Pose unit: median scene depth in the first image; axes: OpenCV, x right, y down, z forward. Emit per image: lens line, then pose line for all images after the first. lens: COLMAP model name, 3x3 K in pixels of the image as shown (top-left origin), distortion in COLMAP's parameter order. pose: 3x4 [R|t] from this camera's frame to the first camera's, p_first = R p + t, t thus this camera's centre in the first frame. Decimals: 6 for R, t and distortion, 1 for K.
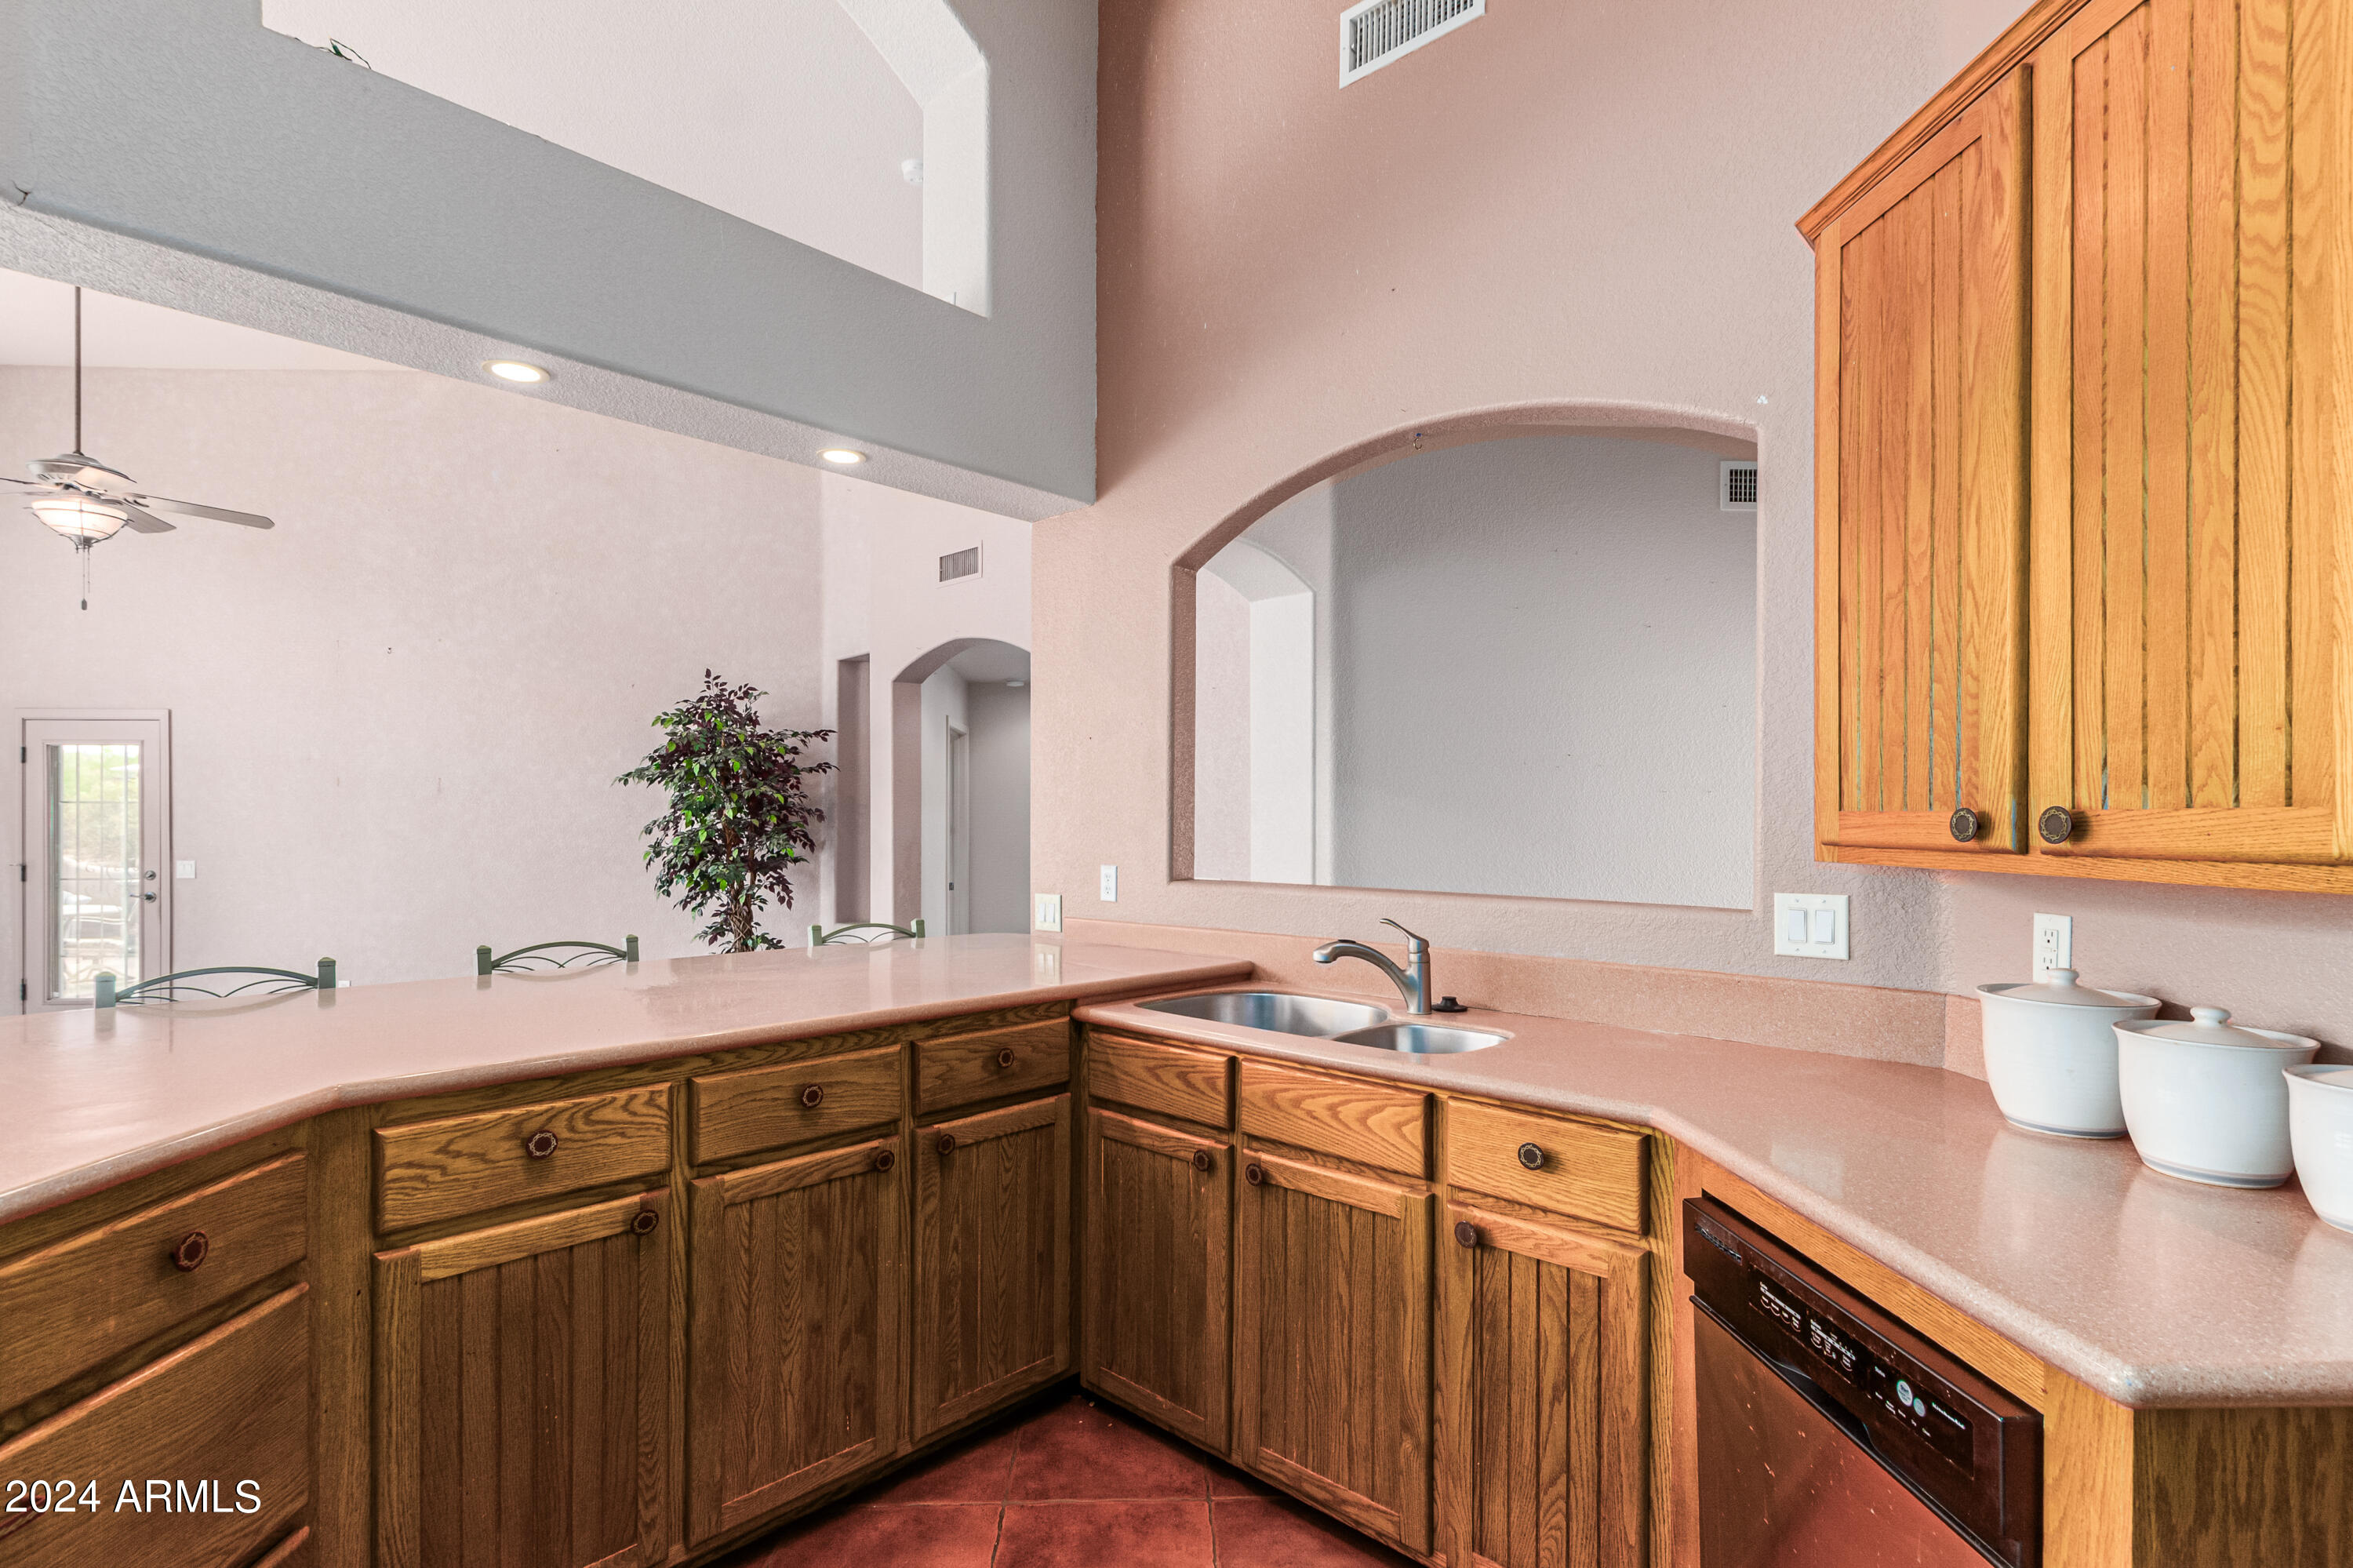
lens RADIAL K [[1113.6, 0, 1191.0], [0, 1113.6, 828.9], [0, 0, 1]] dist [0.006847, -0.003106]
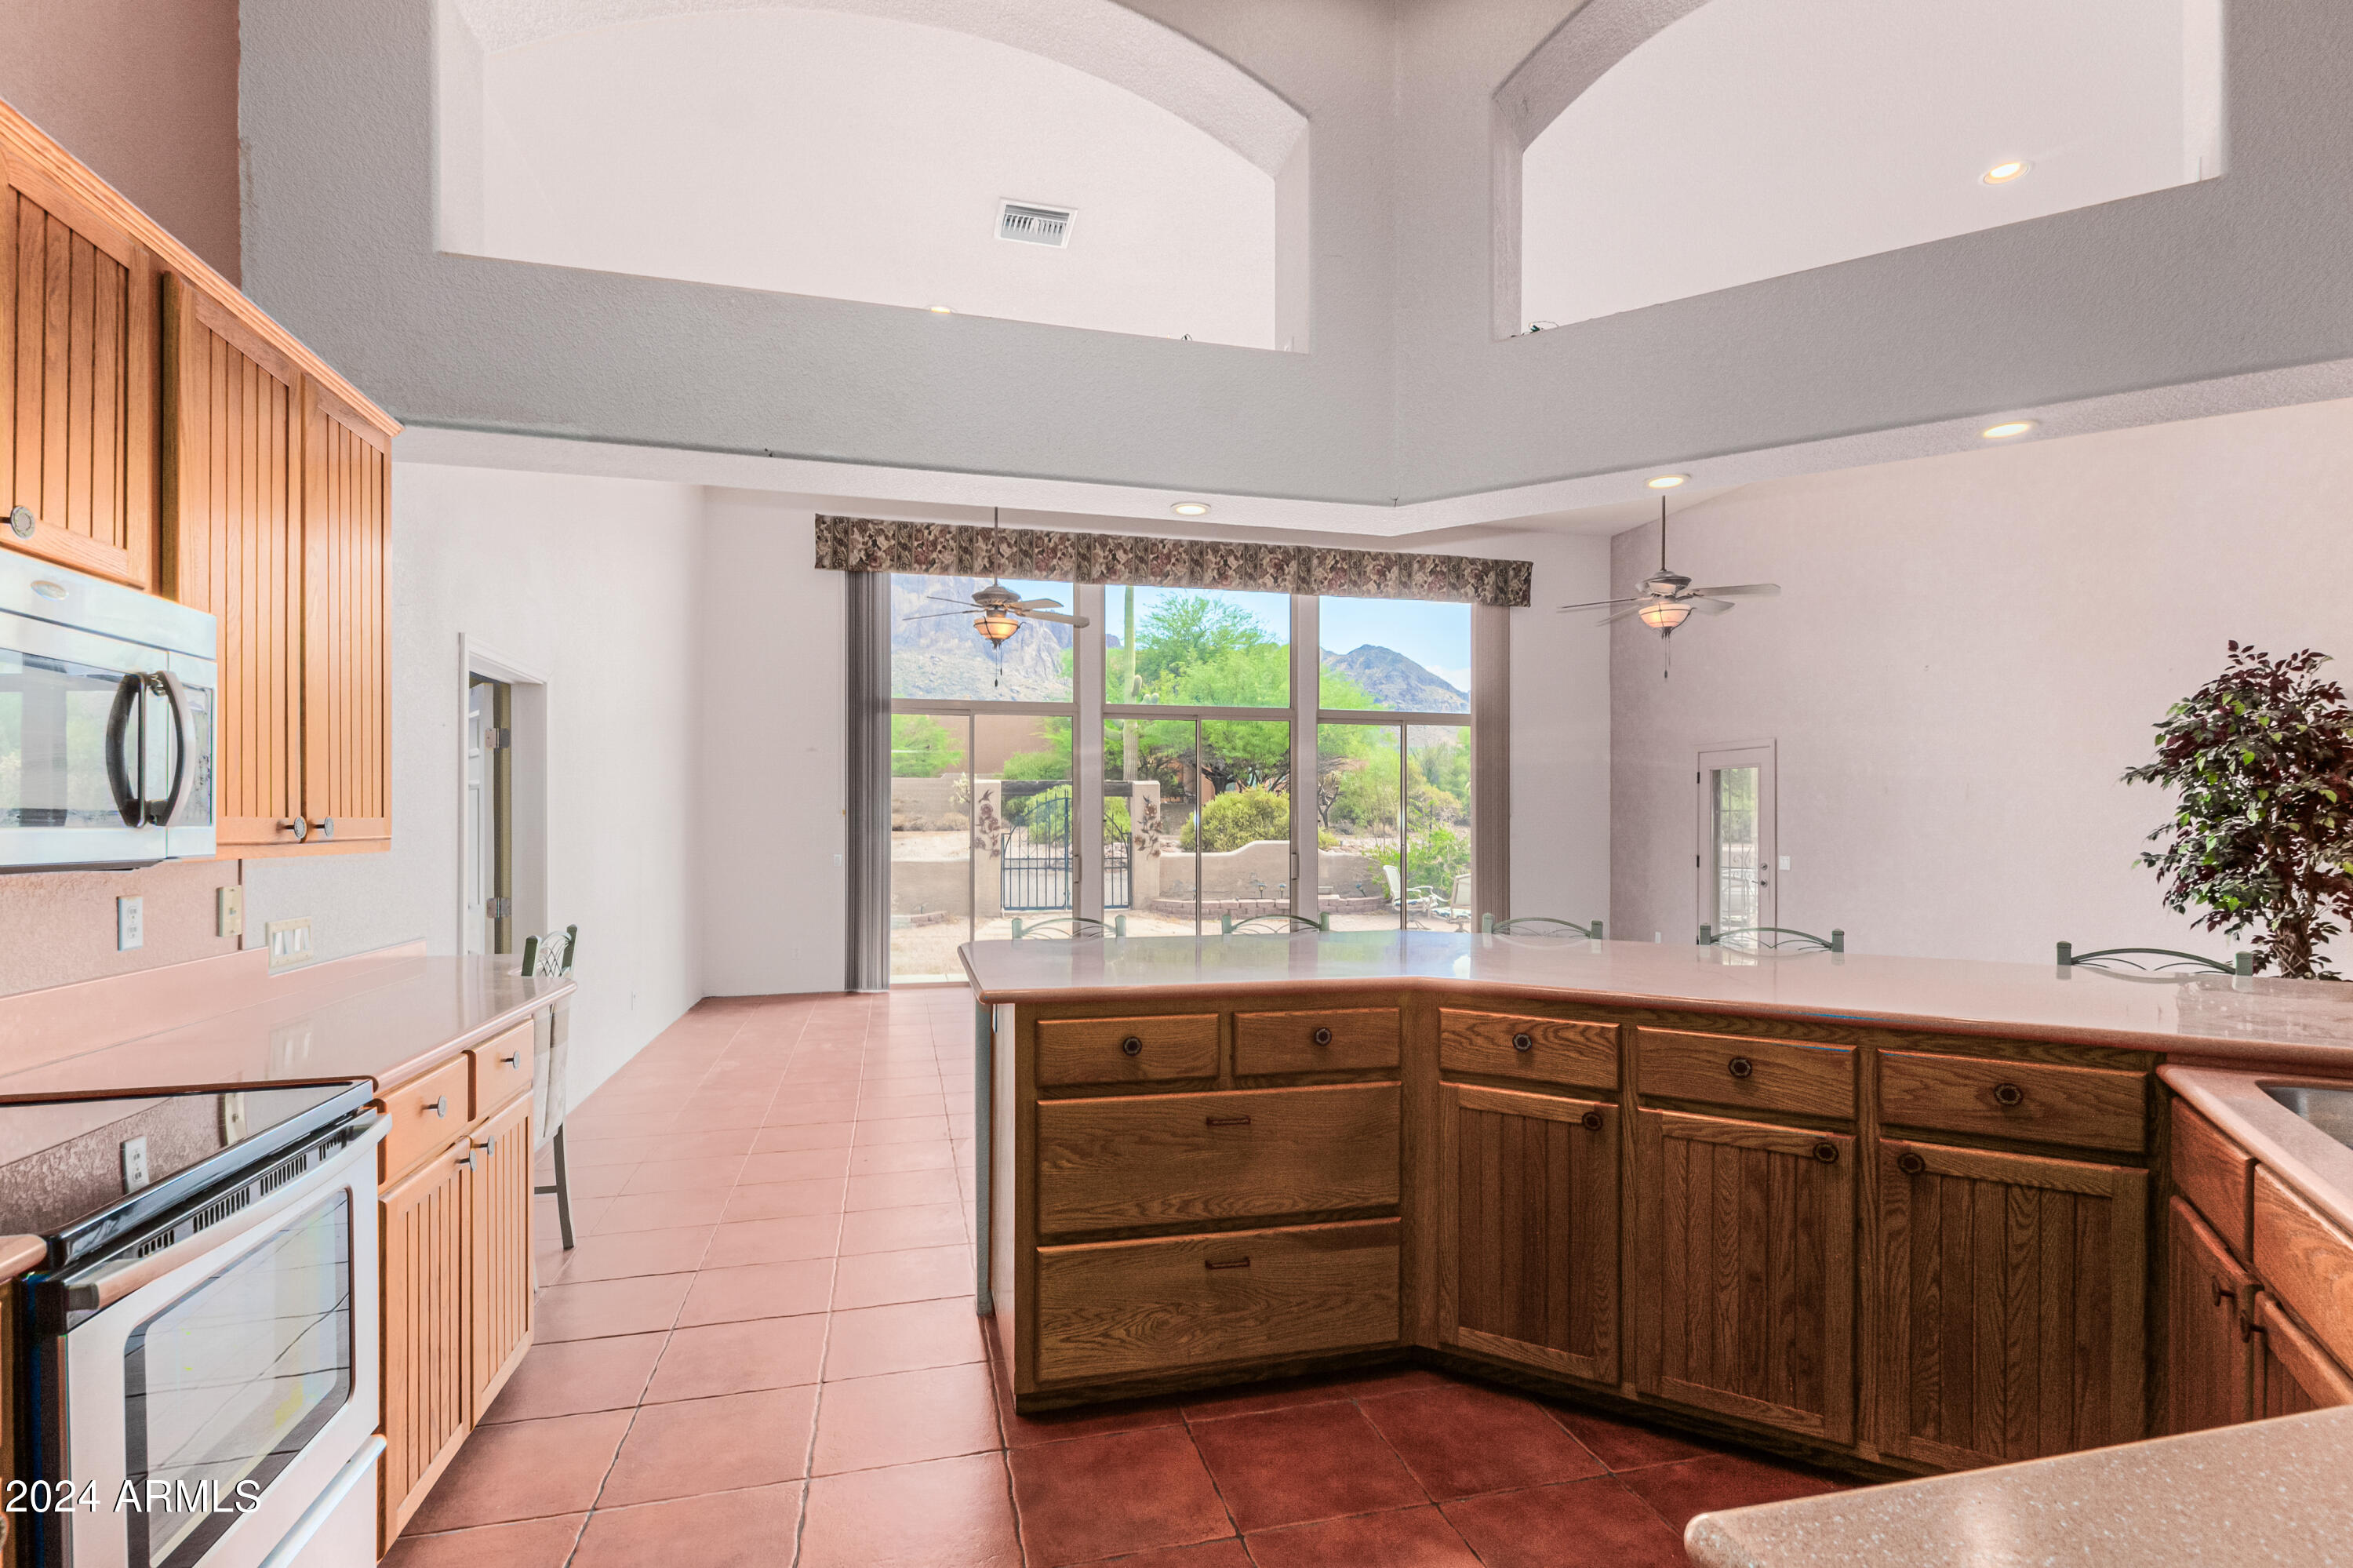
lens RADIAL K [[1113.6, 0, 1166.4], [0, 1113.6, 822.7], [0, 0, 1]] dist [0.006847, -0.003106]
pose [[0.199361, -0.000898, -0.979926, 0.628852], [-0.007806, 0.999966, -0.002505, -0.002177], [0.979895, 0.008149, 0.199347, 0.188828]]
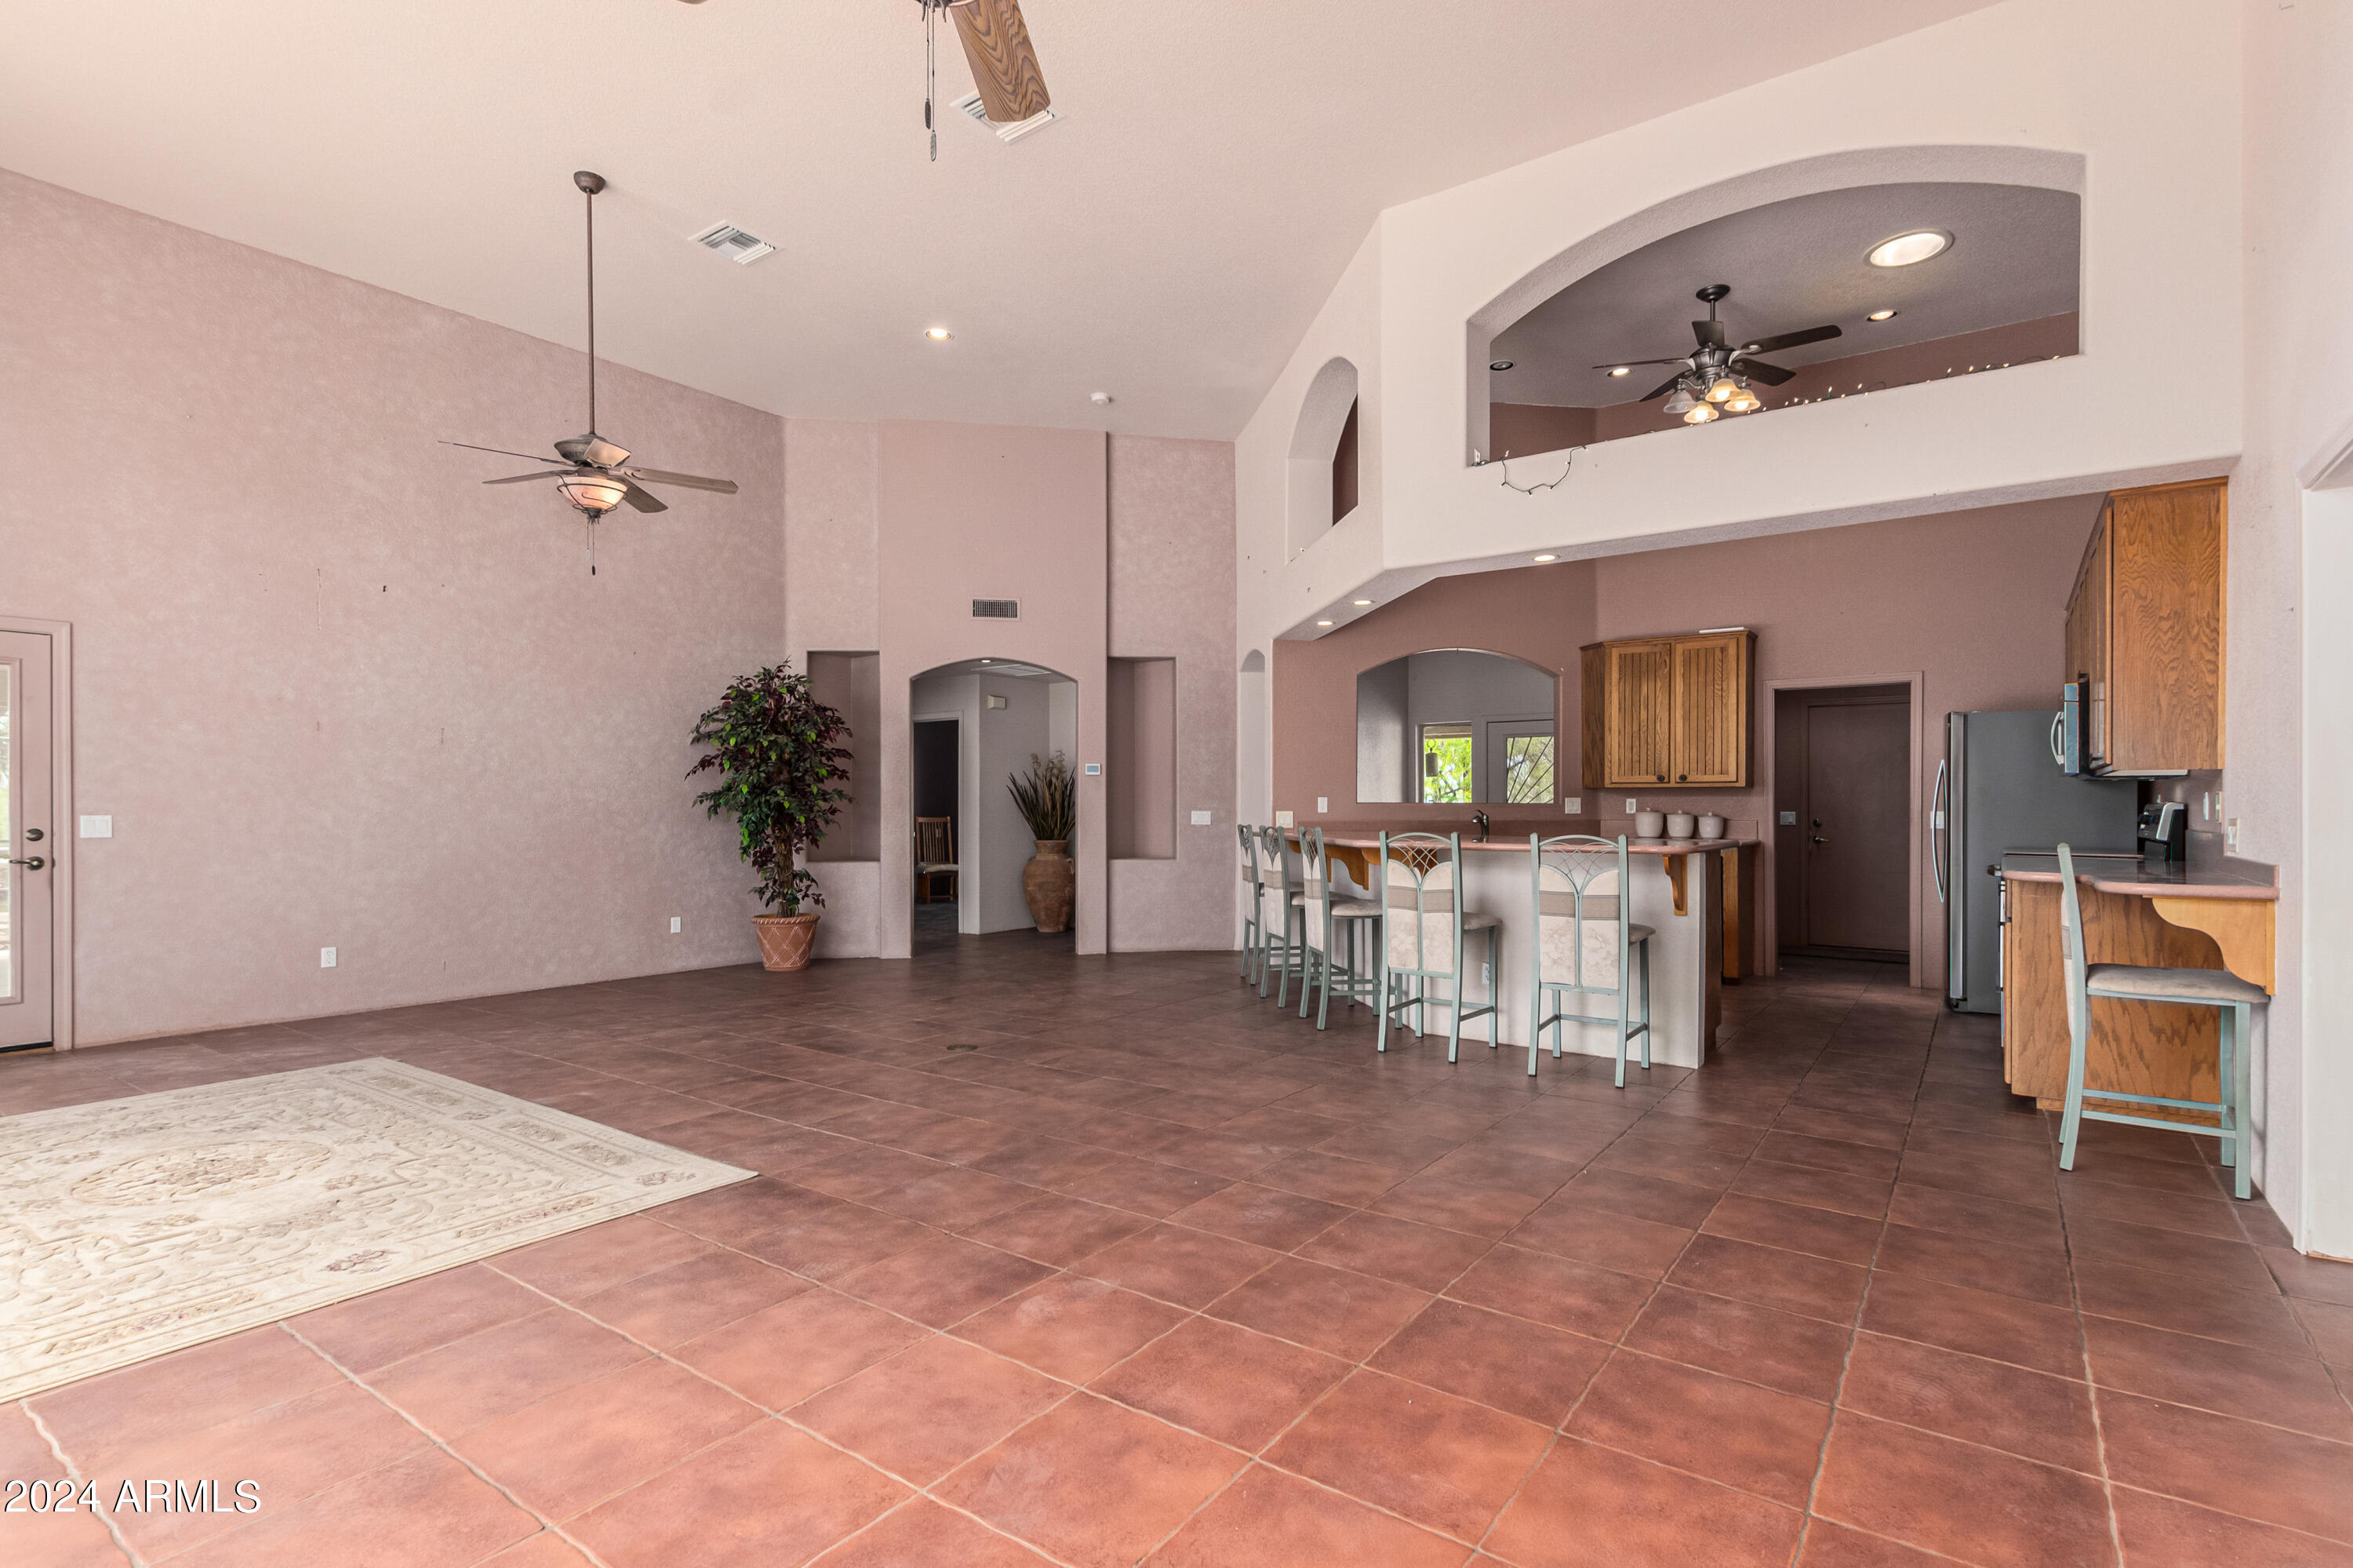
lens RADIAL K [[1113.6, 0, 1198.4], [0, 1113.6, 804.7], [0, 0, 1]] dist [0.006847, -0.003106]
pose [[0.605046, 0.000373, 0.796190, -3.309594], [0.006384, 0.999965, -0.005320, 0.093754], [-0.796165, 0.008302, 0.605023, -0.323355]]
